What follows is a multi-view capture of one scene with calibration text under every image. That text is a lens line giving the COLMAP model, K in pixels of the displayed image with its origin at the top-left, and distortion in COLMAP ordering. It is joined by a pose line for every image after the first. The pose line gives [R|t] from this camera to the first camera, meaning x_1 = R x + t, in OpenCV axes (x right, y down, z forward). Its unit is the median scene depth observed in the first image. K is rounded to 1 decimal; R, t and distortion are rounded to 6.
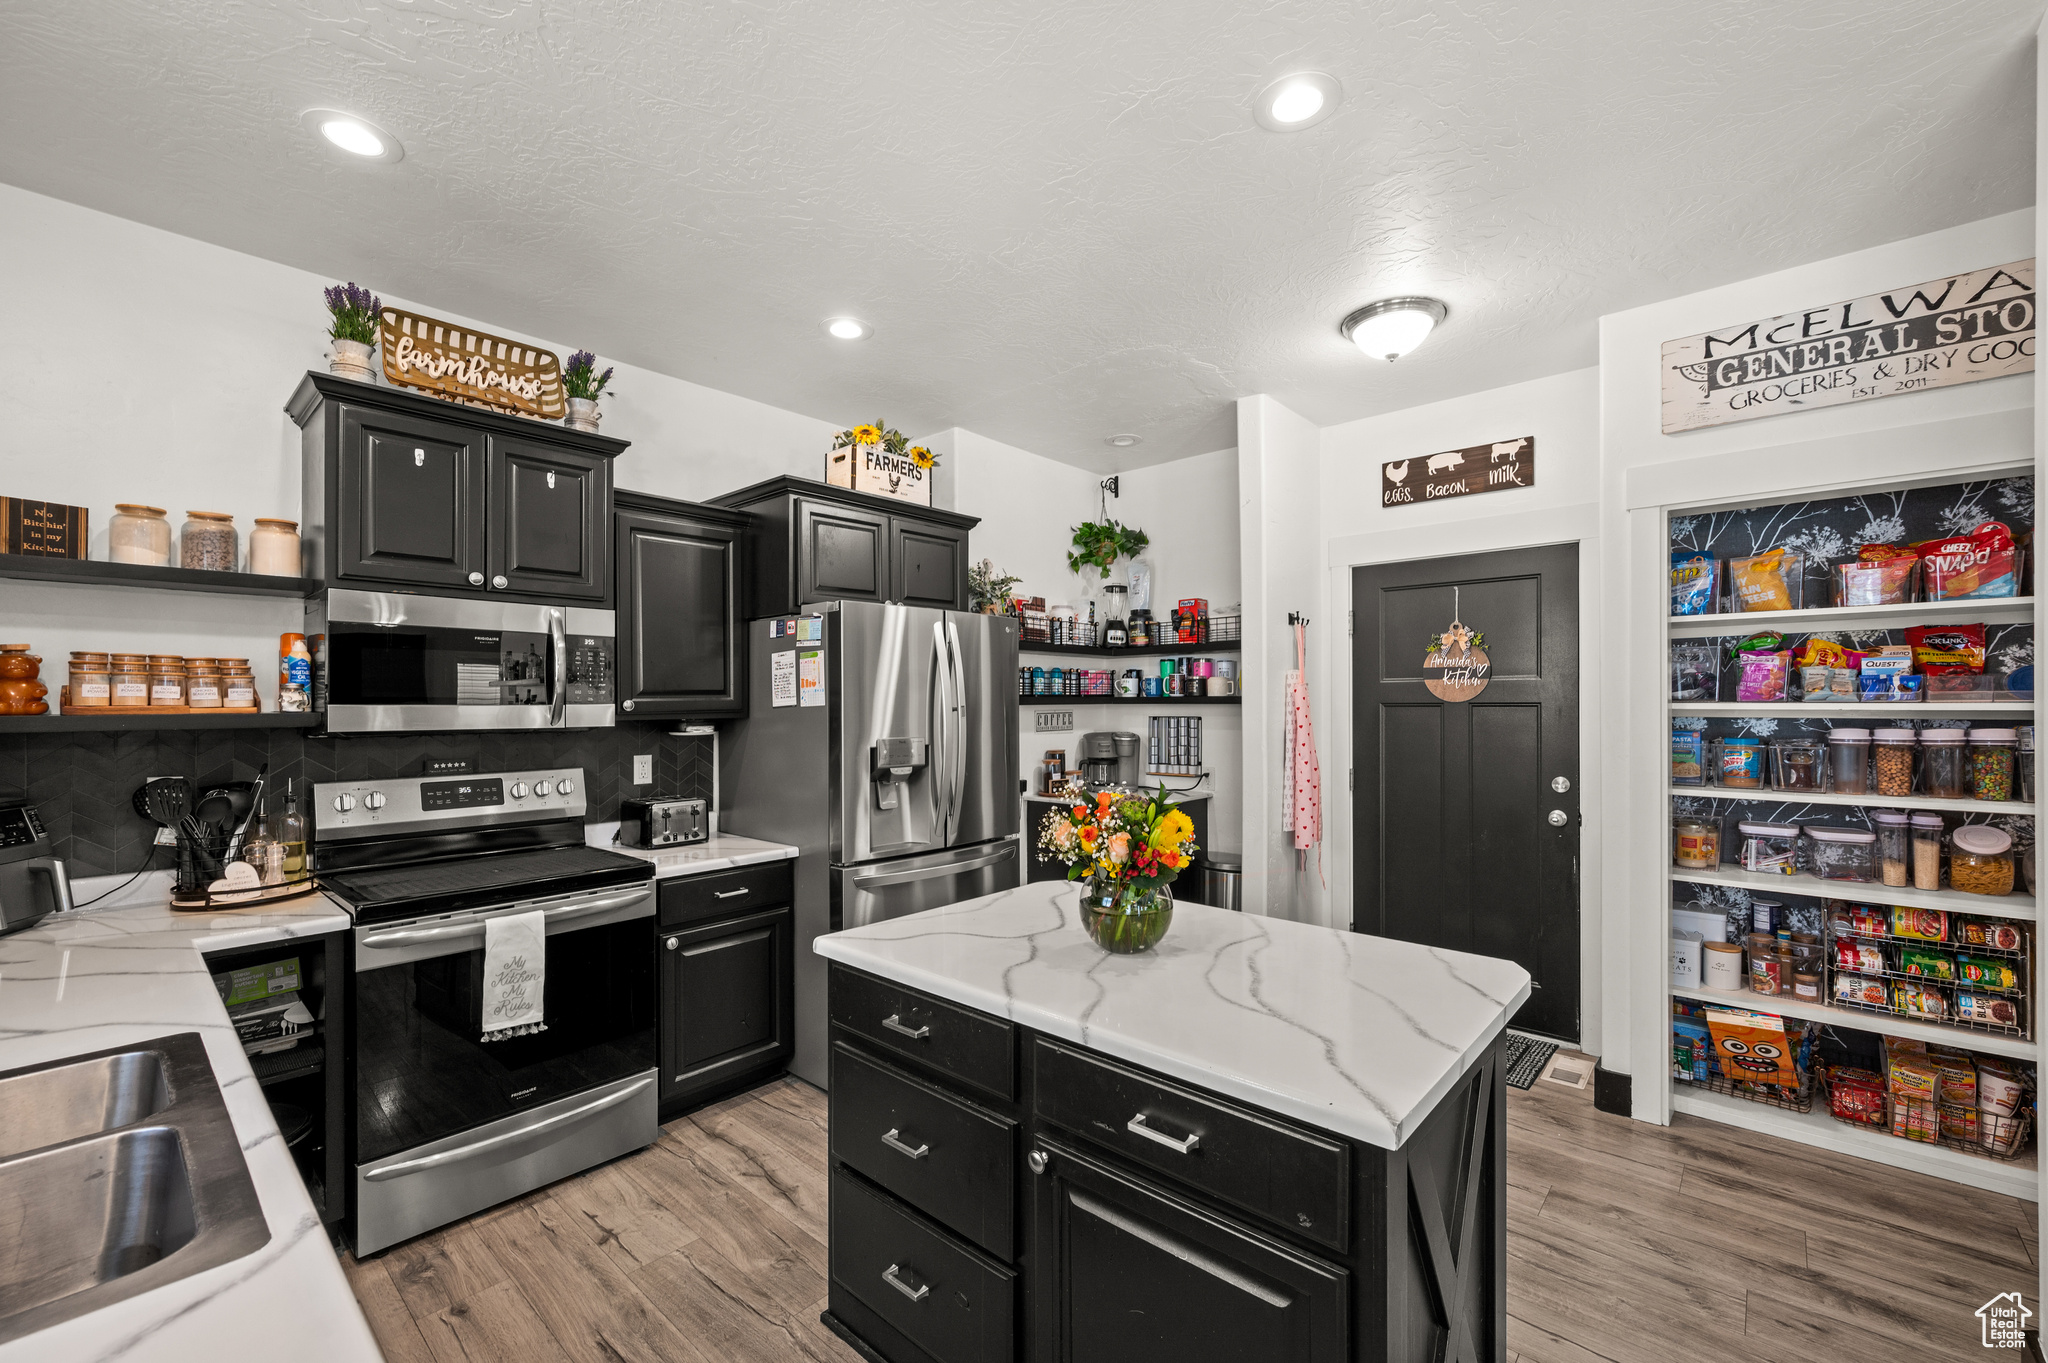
lens RADIAL K [[839.8, 0, 1035.3], [0, 839.8, 698.3], [0, 0, 1]] dist [-0.001347, -0.000230]
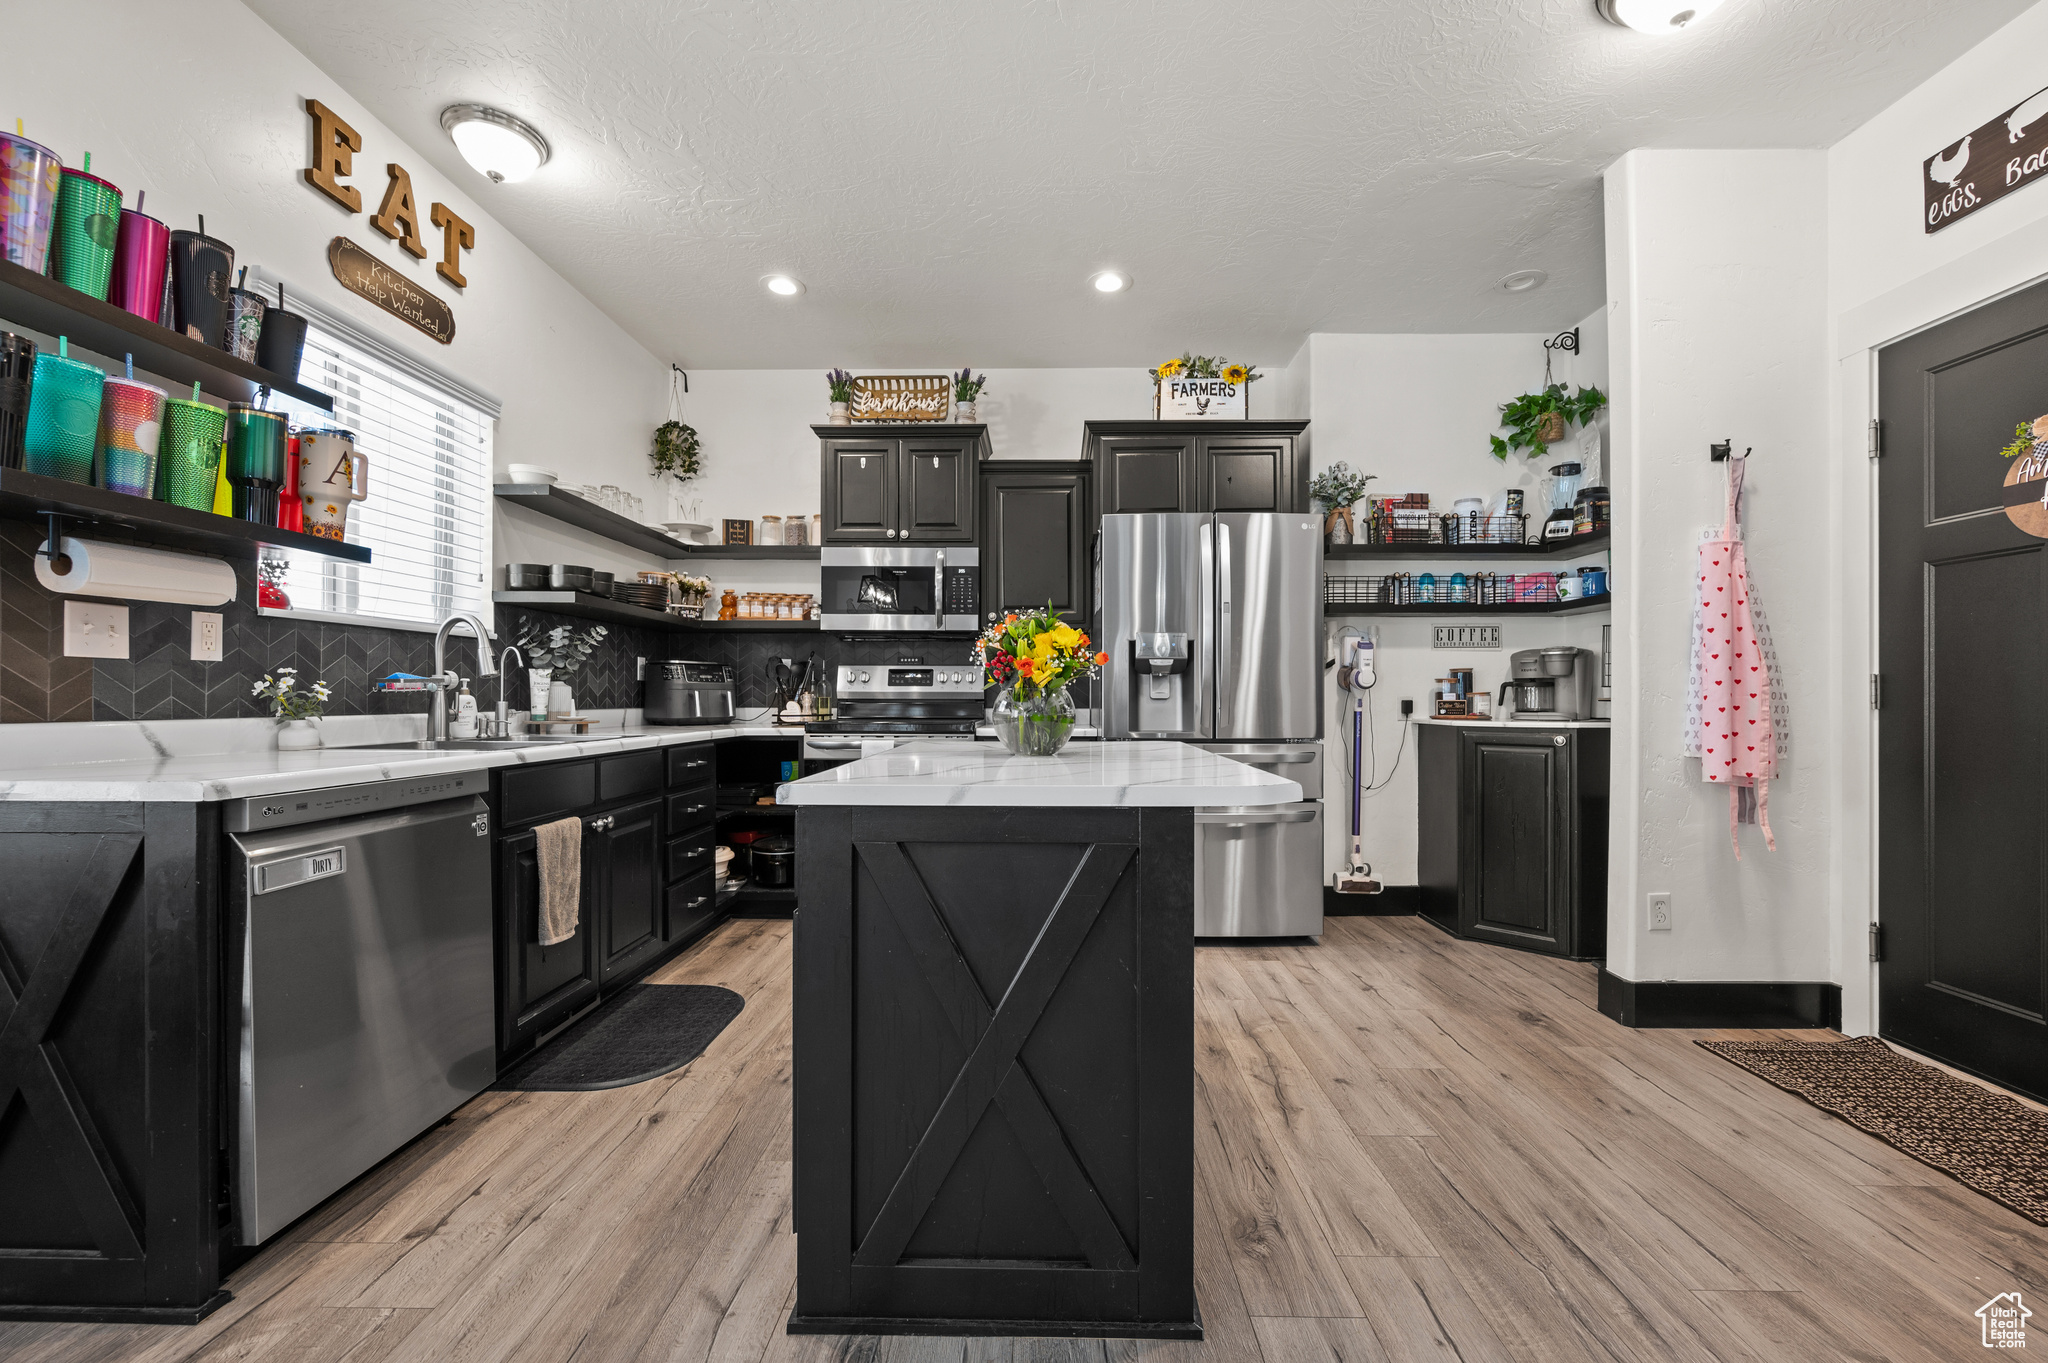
lens RADIAL K [[824.1, 0, 1027.5], [0, 824.1, 693.2], [0, 0, 1]] dist [-0.001187, 0.000013]
pose [[0.646957, 0.003648, -0.762517, 0.573599], [-0.002619, 0.999993, 0.002562, 0.128983], [0.762522, 0.000339, 0.646963, 0.167198]]
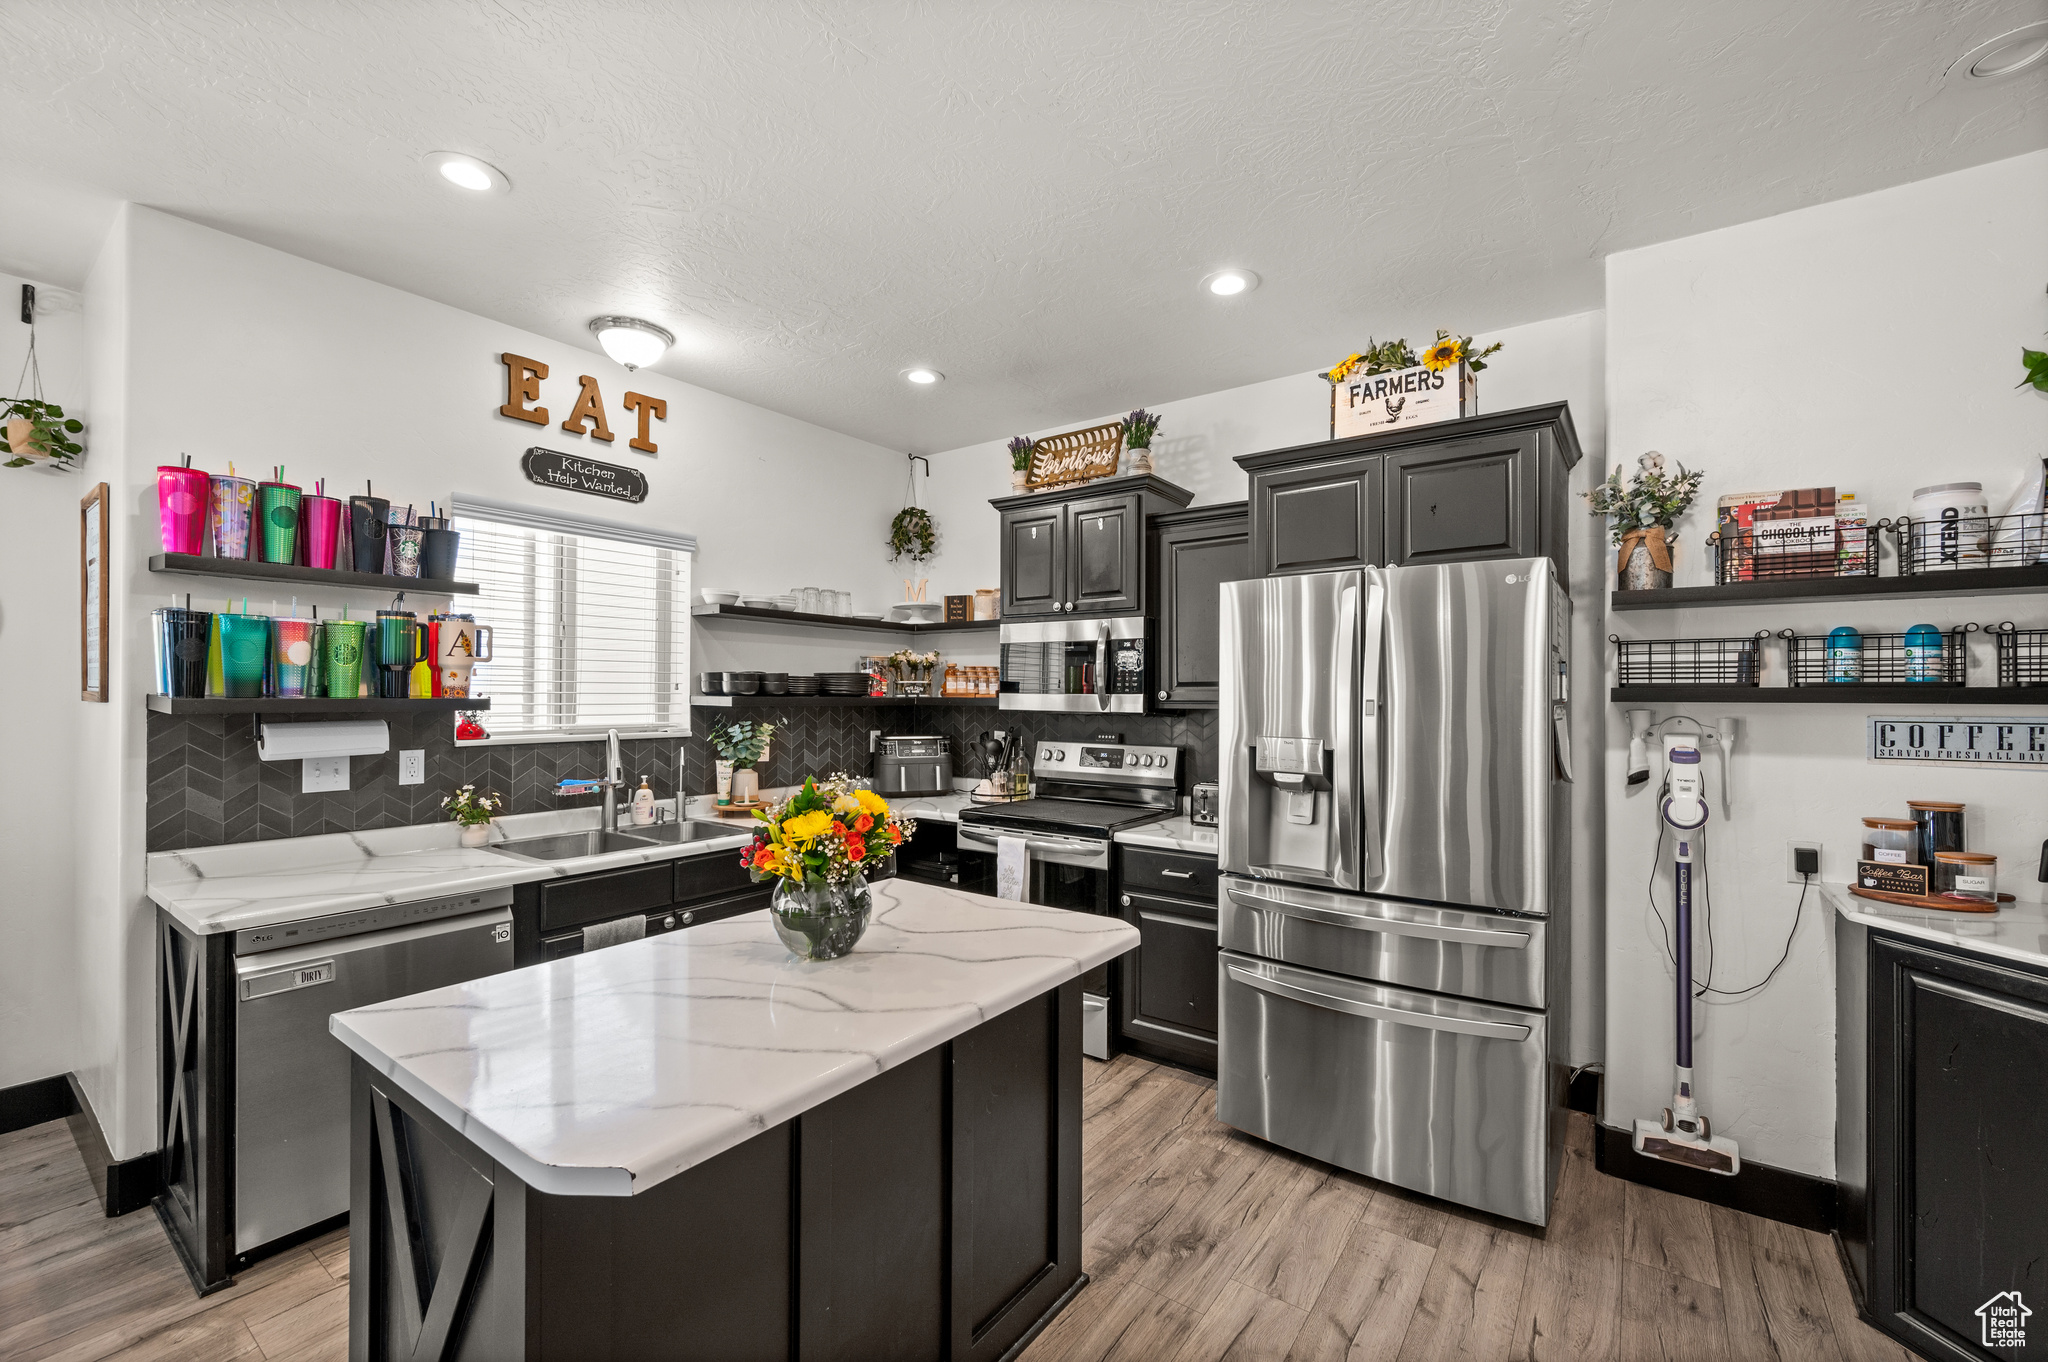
lens RADIAL K [[838.3, 0, 1029.2], [0, 838.3, 689.7], [0, 0, 1]] dist [-0.000321, -0.000328]
pose [[0.095191, 0.001539, -0.995458, 0.652178], [-0.000480, 0.999999, 0.001500, -0.001007], [0.995459, 0.000335, 0.095191, 0.691033]]
